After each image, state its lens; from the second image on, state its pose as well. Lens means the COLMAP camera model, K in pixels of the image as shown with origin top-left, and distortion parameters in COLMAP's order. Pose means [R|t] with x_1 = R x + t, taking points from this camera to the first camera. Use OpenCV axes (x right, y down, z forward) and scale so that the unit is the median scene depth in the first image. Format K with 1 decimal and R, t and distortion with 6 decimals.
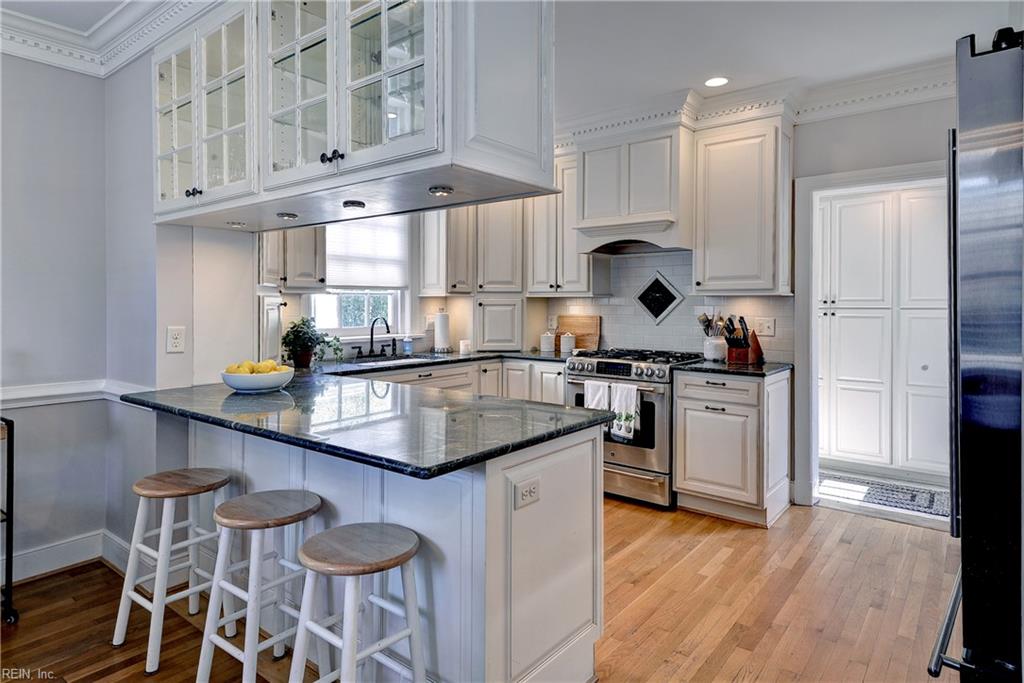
lens RADIAL K [[574.6, 0, 537.4], [0, 574.6, 292.6], [0, 0, 1]] dist [0.038519, -0.002425]
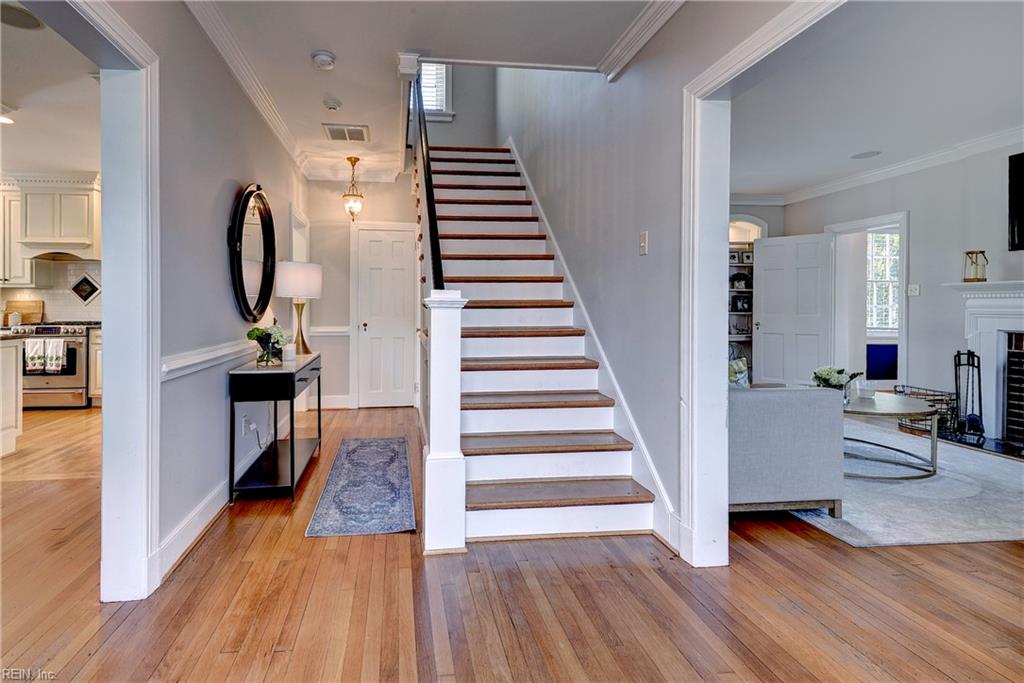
lens RADIAL K [[501.0, 0, 445.4], [0, 501.0, 312.1], [0, 0, 1]] dist [-0.005057, -0.003890]
pose [[0.748806, -0.006344, 0.662759, 0.038117], [-0.014458, 0.999560, 0.025904, 0.024757], [-0.662631, -0.028979, 0.748385, -0.788585]]
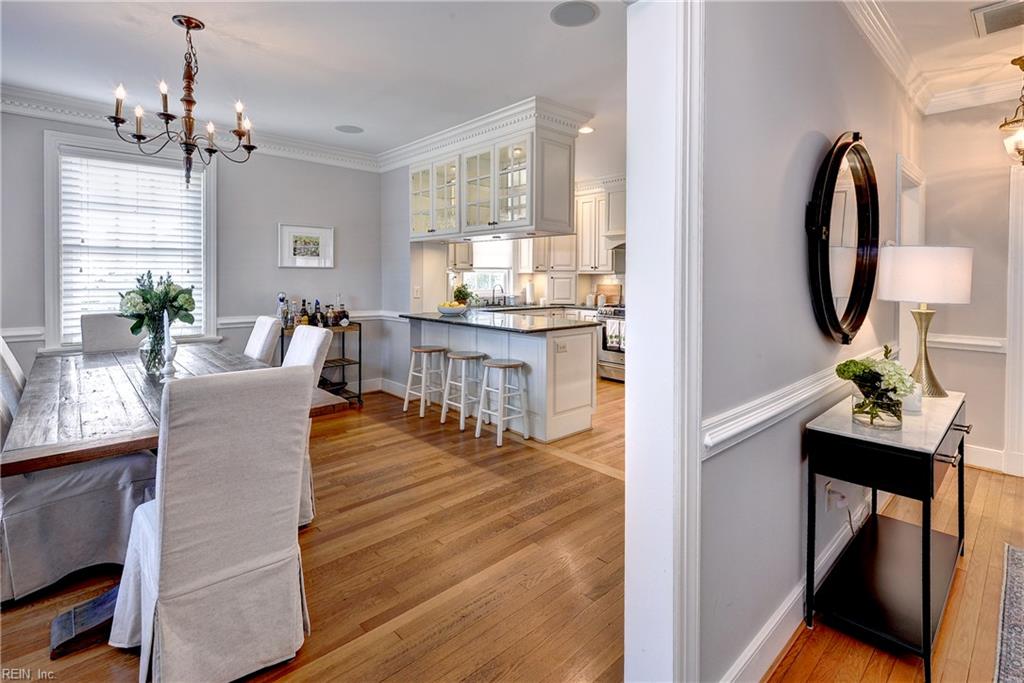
lens RADIAL K [[494.4, 0, 532.8], [0, 494.4, 281.1], [0, 0, 1]] dist [0.022276, -0.008909]
pose [[0.988024, 0.006641, -0.154160, 0.089205], [-0.002981, 0.999708, 0.023960, -0.006627], [0.154274, -0.023214, 0.987755, -0.582218]]
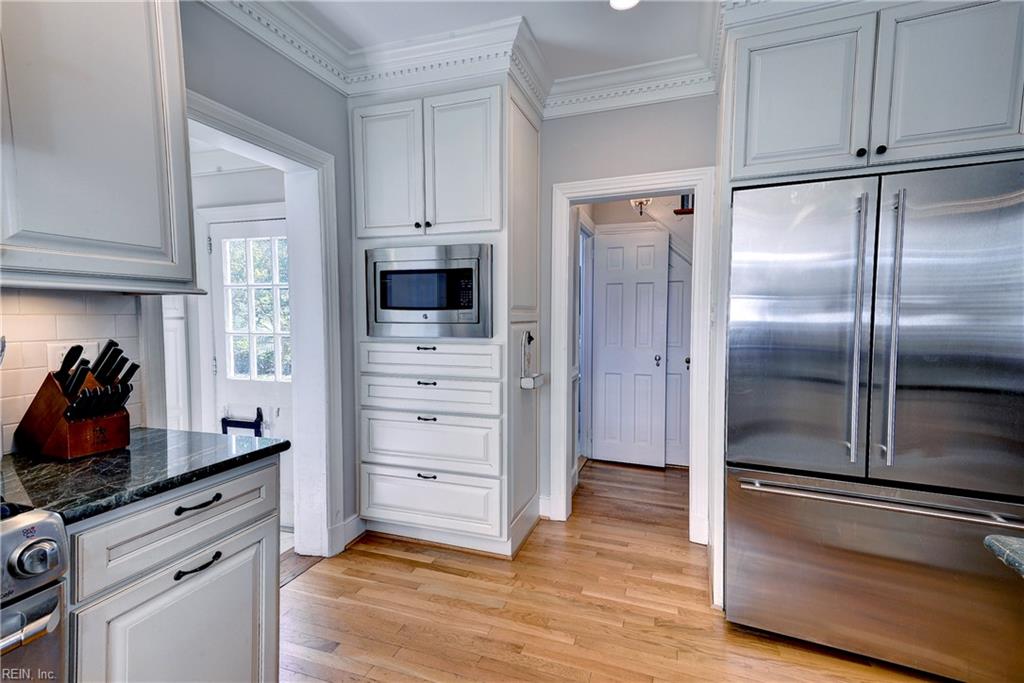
lens RADIAL K [[478.0, 0, 530.9], [0, 478.0, 341.4], [0, 0, 1]] dist [0.048995, 0.000222]
pose [[-0.278160, -0.054805, 0.958970, -0.072742], [-0.015358, 0.998497, 0.052610, 0.018962], [-0.960412, -0.000094, -0.278583, 0.774309]]
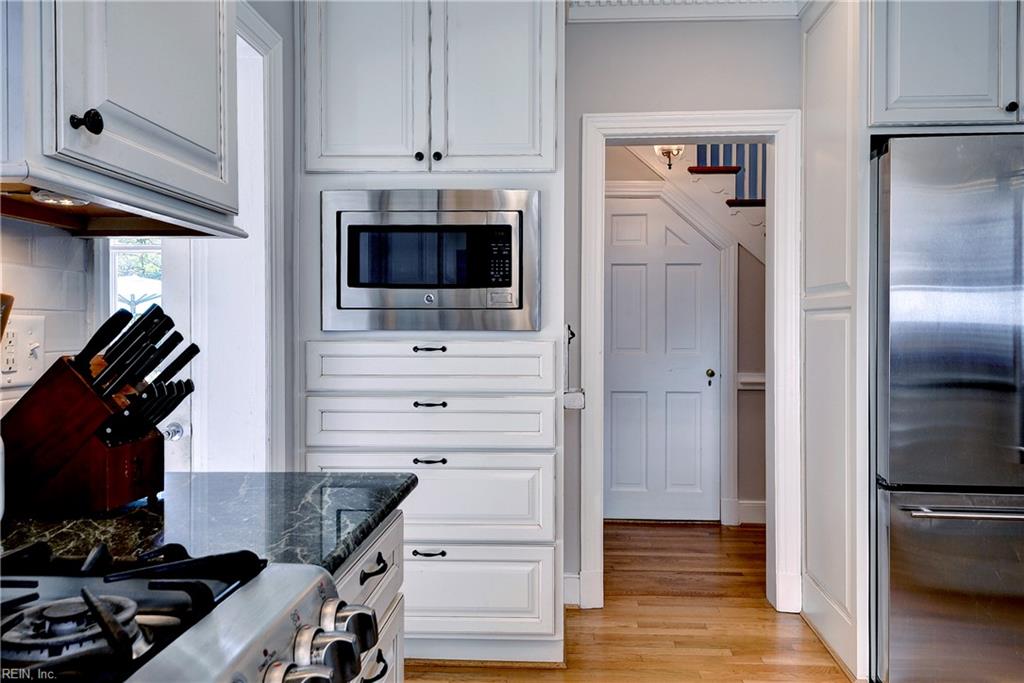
lens RADIAL K [[734.8, 0, 514.7], [0, 734.8, 337.5], [0, 0, 1]] dist [0.008184, 0.001120]
pose [[-0.551620, -0.006043, 0.834073, 0.022263], [-0.013480, 0.999908, -0.001671, 0.055179], [-0.833986, -0.012165, -0.551651, 1.018253]]
